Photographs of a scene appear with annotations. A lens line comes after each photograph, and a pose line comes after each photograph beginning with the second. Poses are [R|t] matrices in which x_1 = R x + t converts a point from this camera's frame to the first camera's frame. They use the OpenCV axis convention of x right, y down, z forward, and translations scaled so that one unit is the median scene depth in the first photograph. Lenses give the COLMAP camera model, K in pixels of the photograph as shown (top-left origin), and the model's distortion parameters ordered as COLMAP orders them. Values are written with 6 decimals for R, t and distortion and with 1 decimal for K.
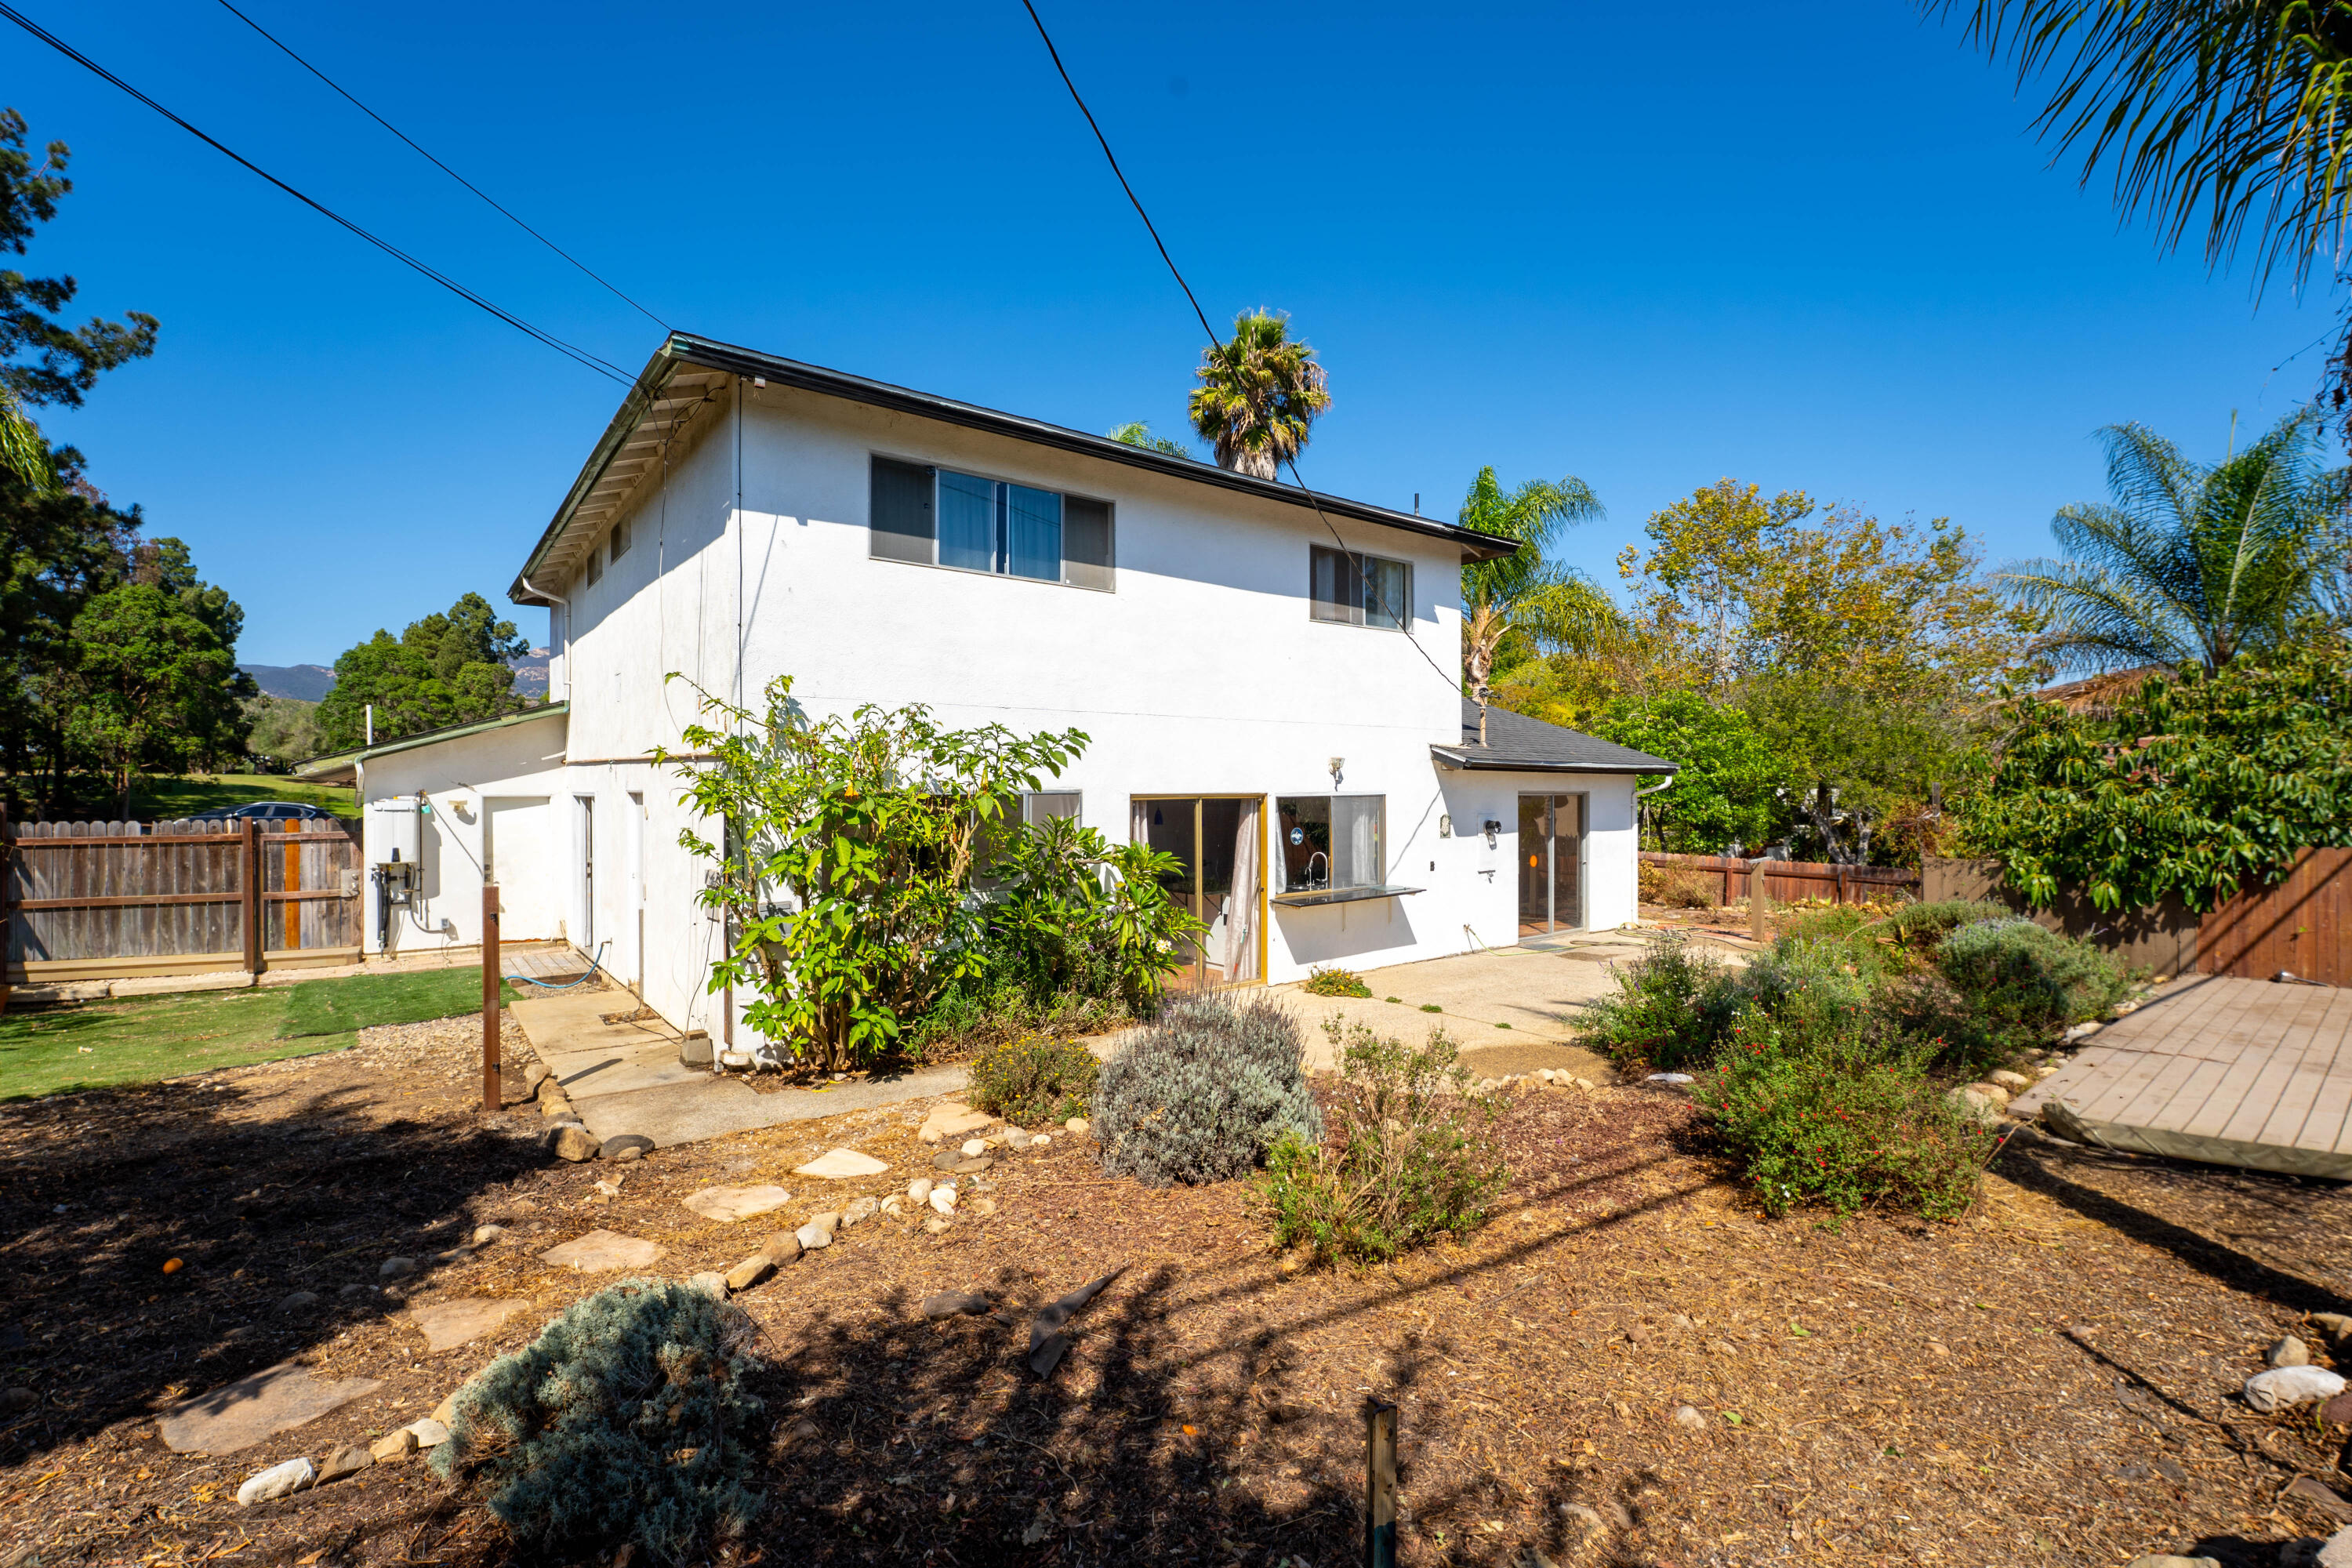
lens RADIAL K [[1014.8, 0, 1162.1], [0, 1014.8, 786.5], [0, 0, 1]] dist [-0.024032, 0.002680]
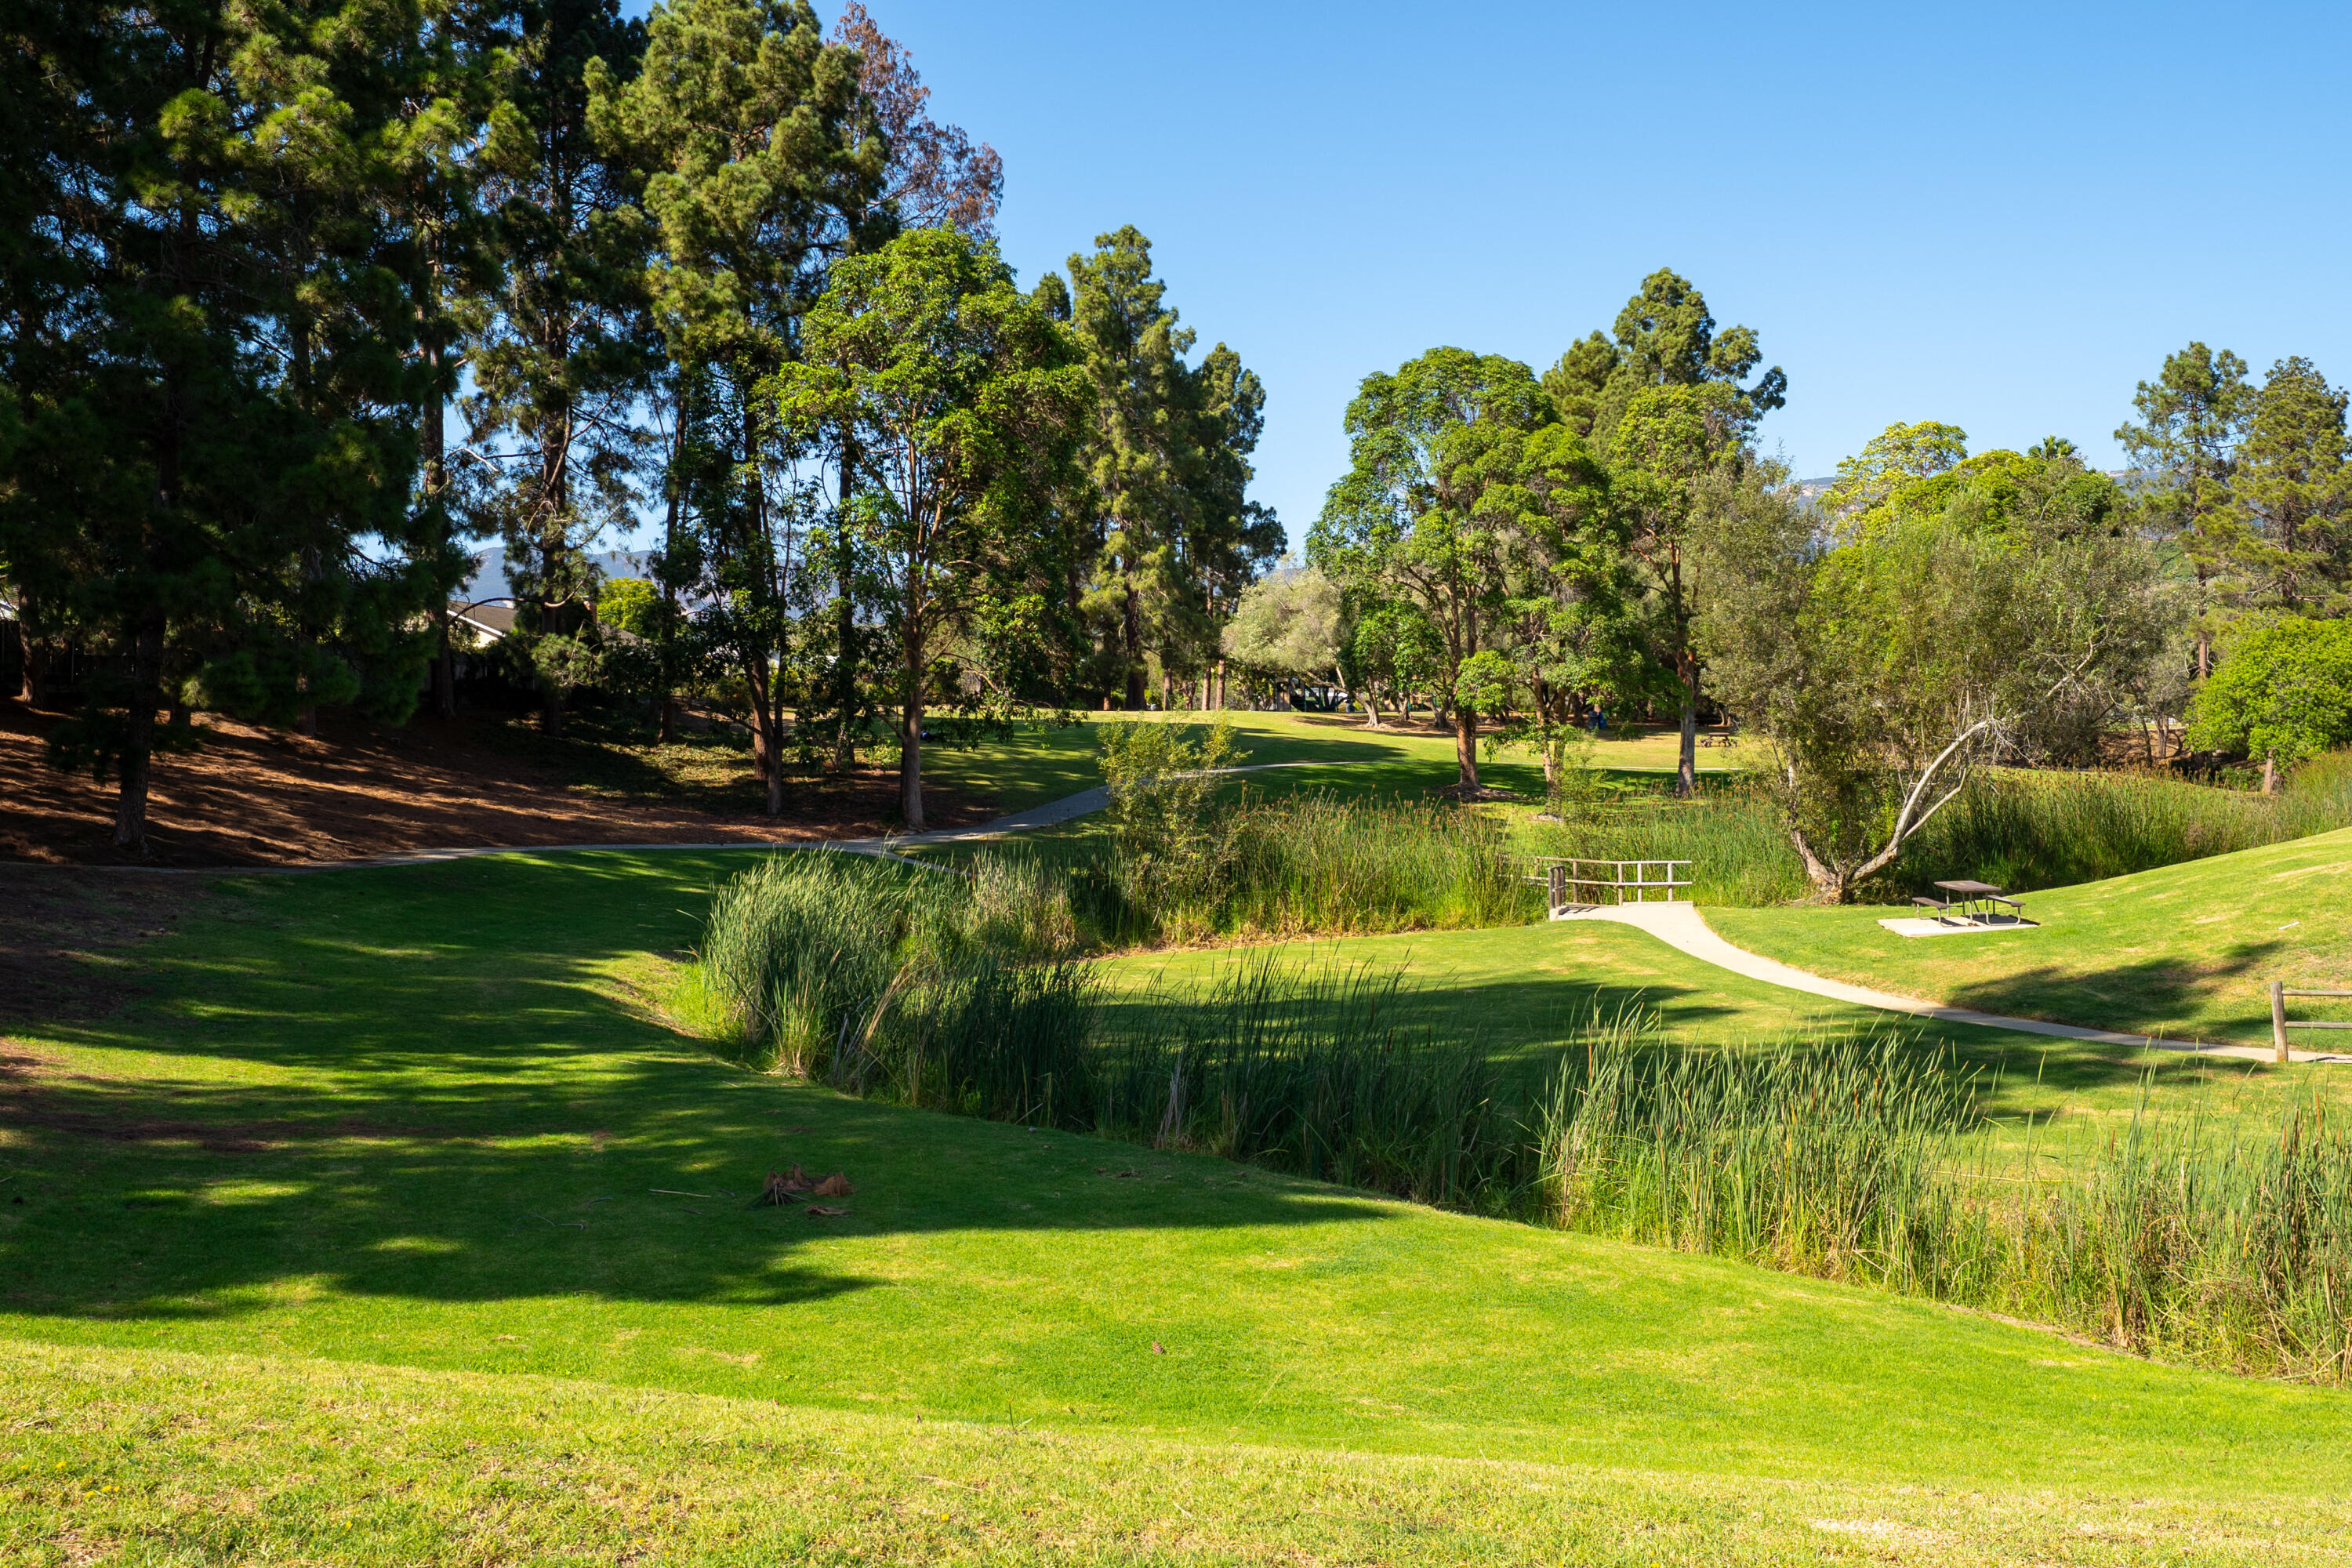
lens RADIAL K [[2125.3, 0, 1168.5], [0, 2125.3, 786.2], [0, 0, 1]] dist [0.089267, 0.001927]
pose [[0.670114, 0.004101, -0.742246, -0.104028], [0.011629, 0.999804, 0.016023, 0.003600], [0.742167, -0.019369, 0.669935, 0.157082]]
